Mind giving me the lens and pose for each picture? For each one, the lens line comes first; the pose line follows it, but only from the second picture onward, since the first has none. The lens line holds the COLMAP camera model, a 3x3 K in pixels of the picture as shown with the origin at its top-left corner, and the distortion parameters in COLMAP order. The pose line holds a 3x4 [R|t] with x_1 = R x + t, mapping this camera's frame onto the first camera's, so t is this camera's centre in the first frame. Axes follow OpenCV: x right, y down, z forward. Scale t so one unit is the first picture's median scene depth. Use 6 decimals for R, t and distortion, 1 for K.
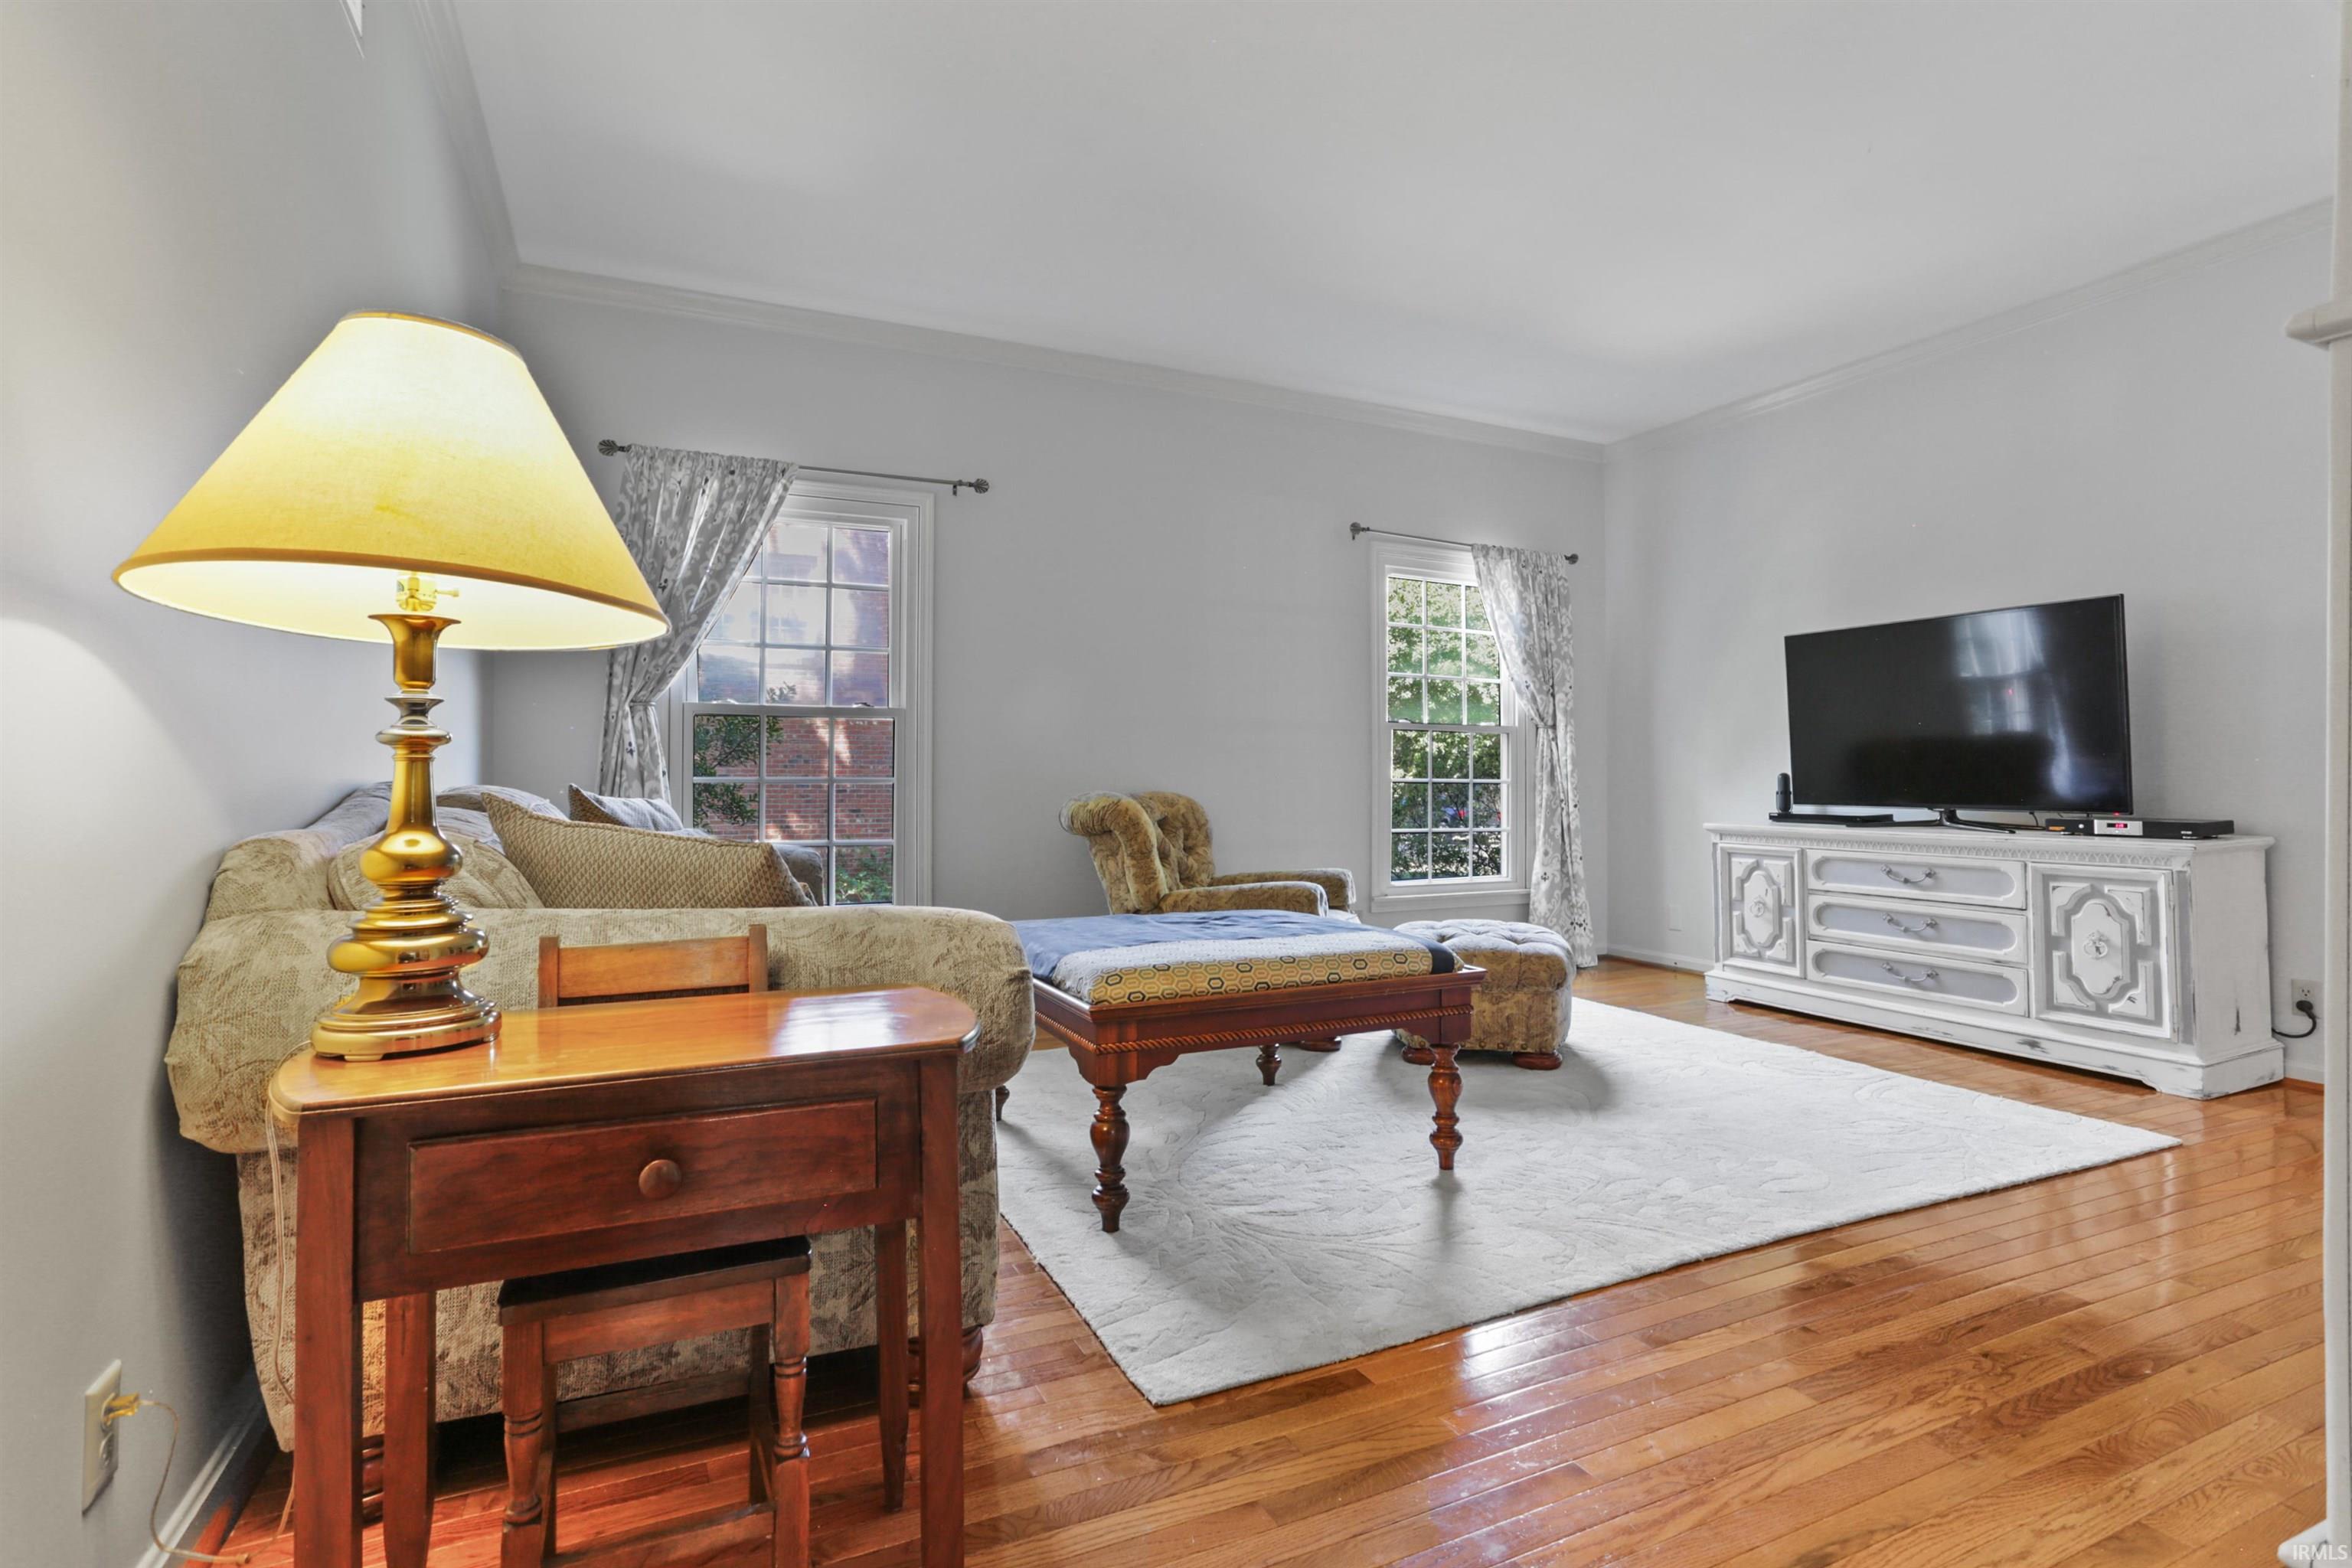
lens RADIAL K [[1130.9, 0, 1176.0], [0, 1130.9, 784.0], [0, 0, 1]] dist [-0.067930, 0.038357]
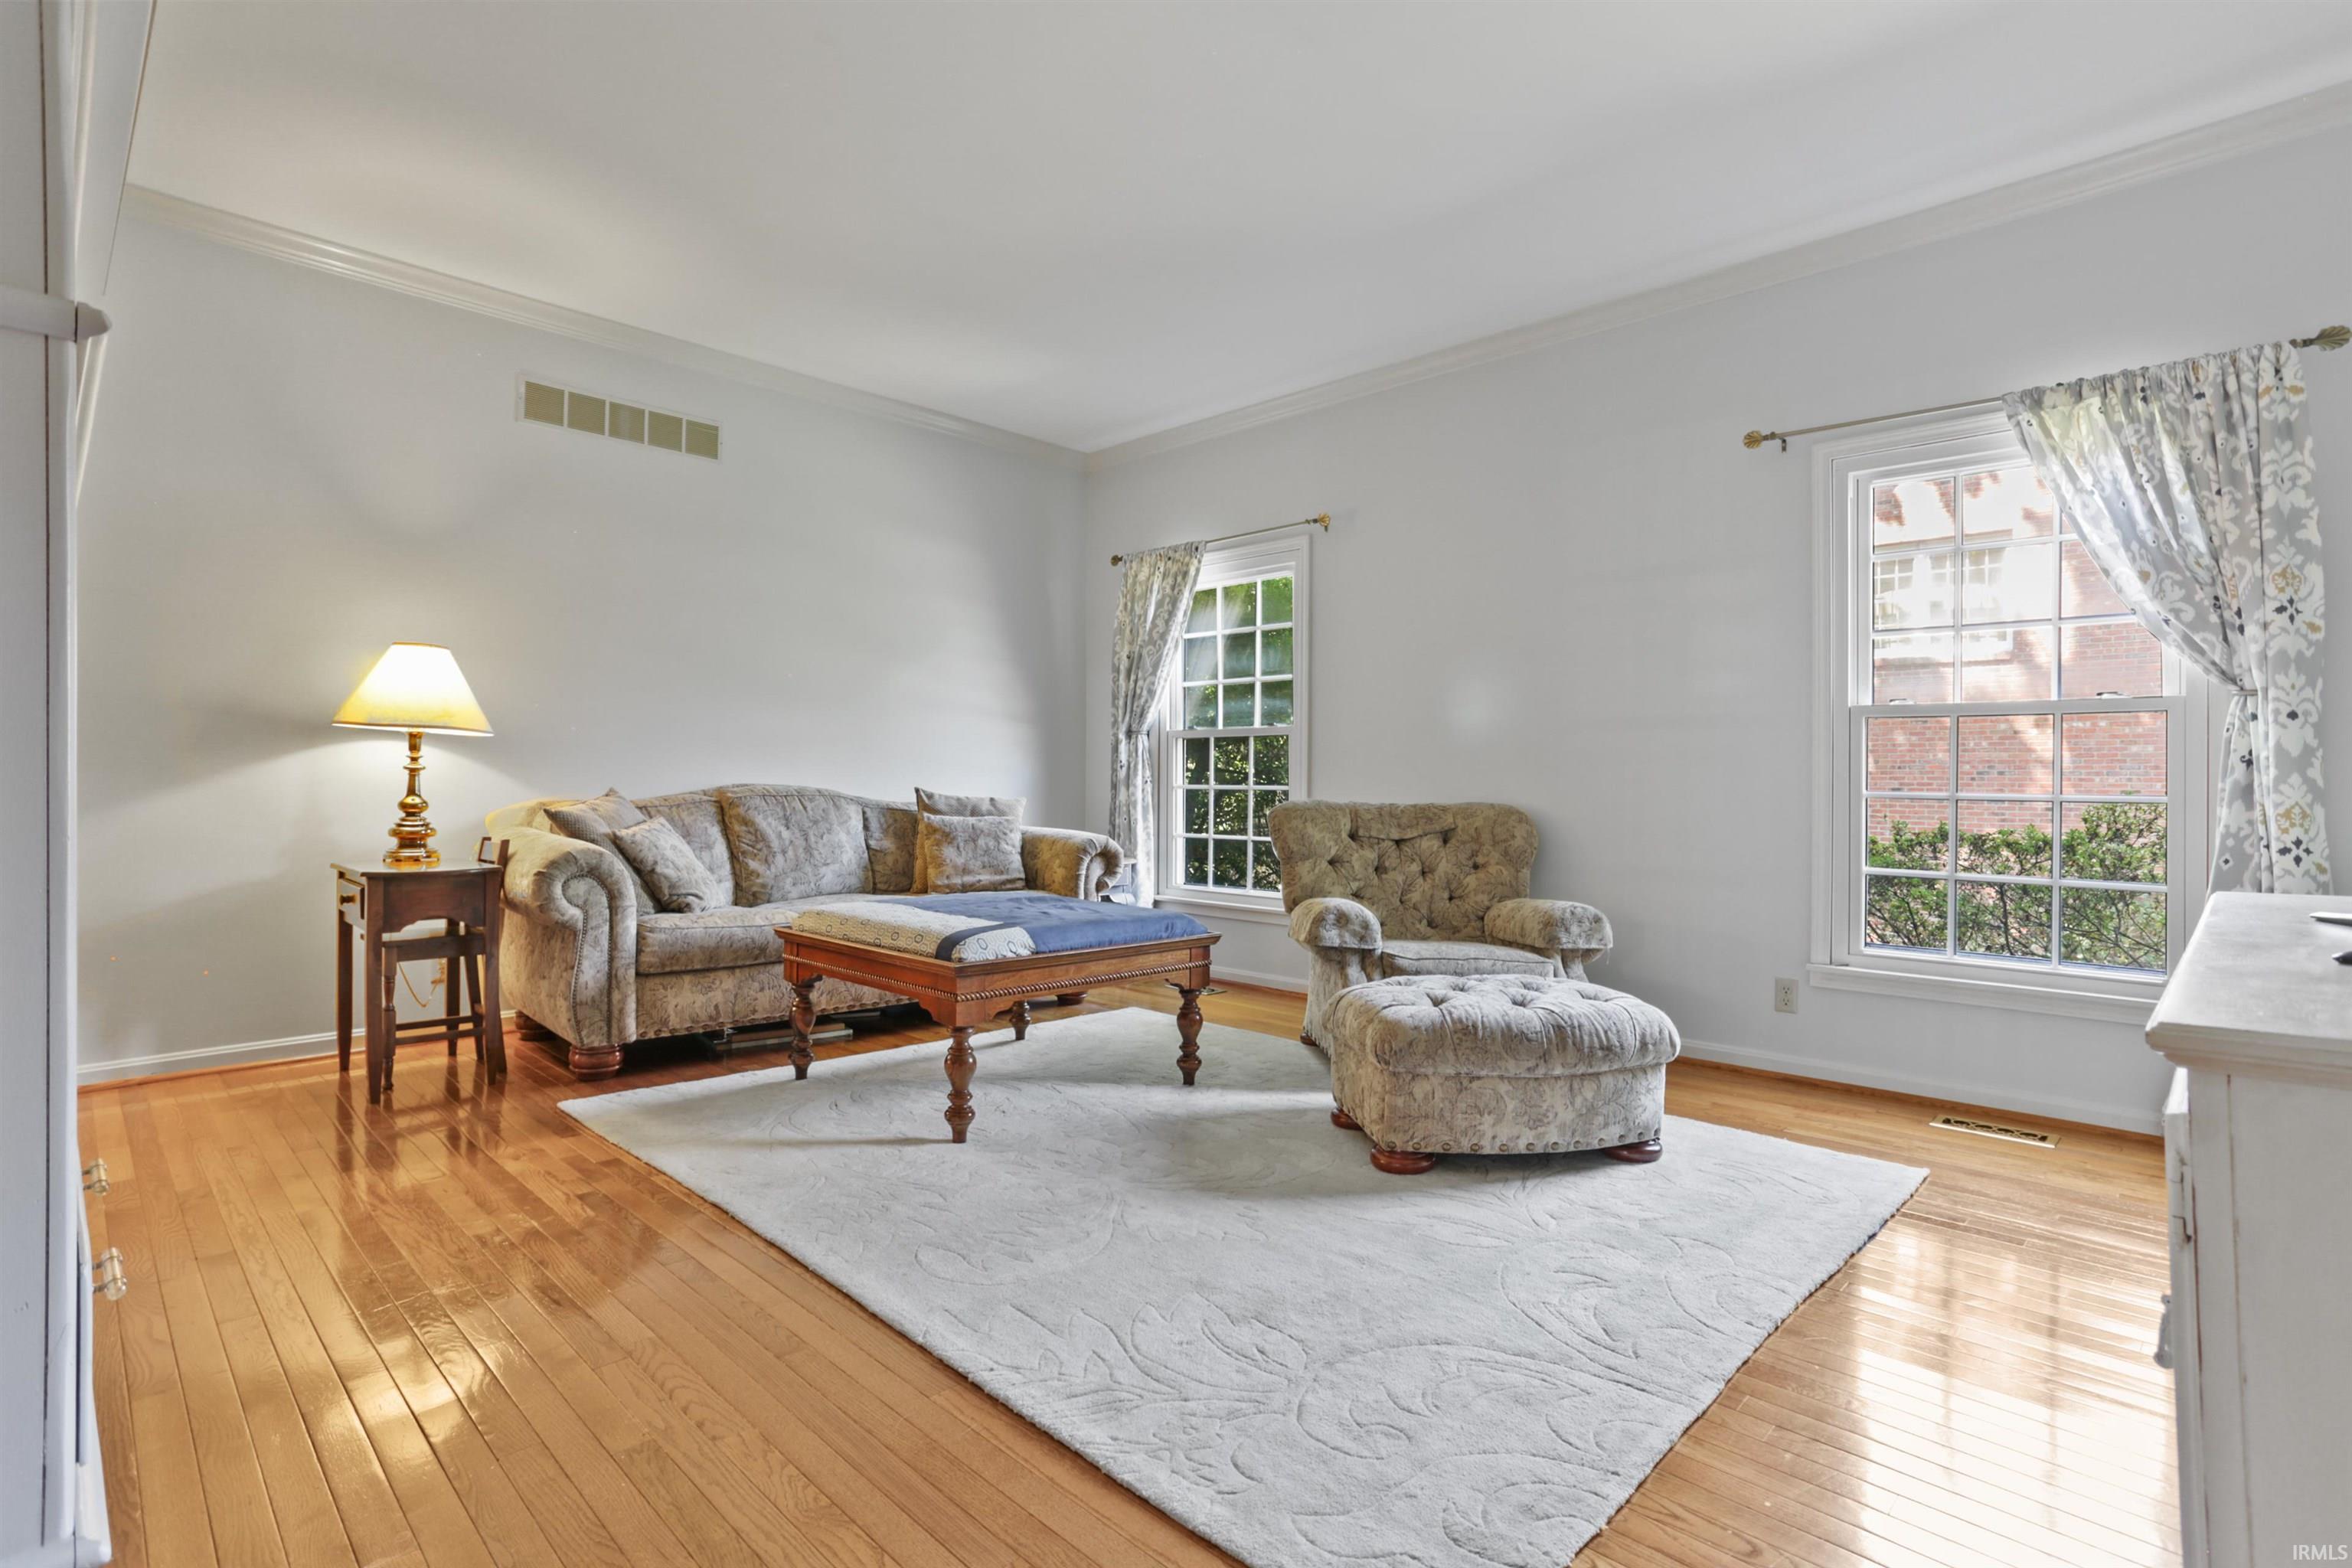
lens RADIAL K [[1130.9, 0, 1176.0], [0, 1130.9, 784.0], [0, 0, 1]] dist [-0.067930, 0.038357]
pose [[0.348934, 0.003367, -0.937141, 1.401167], [-0.014585, 0.999892, -0.001838, -0.008579], [0.937034, 0.014309, 0.348946, 0.857567]]
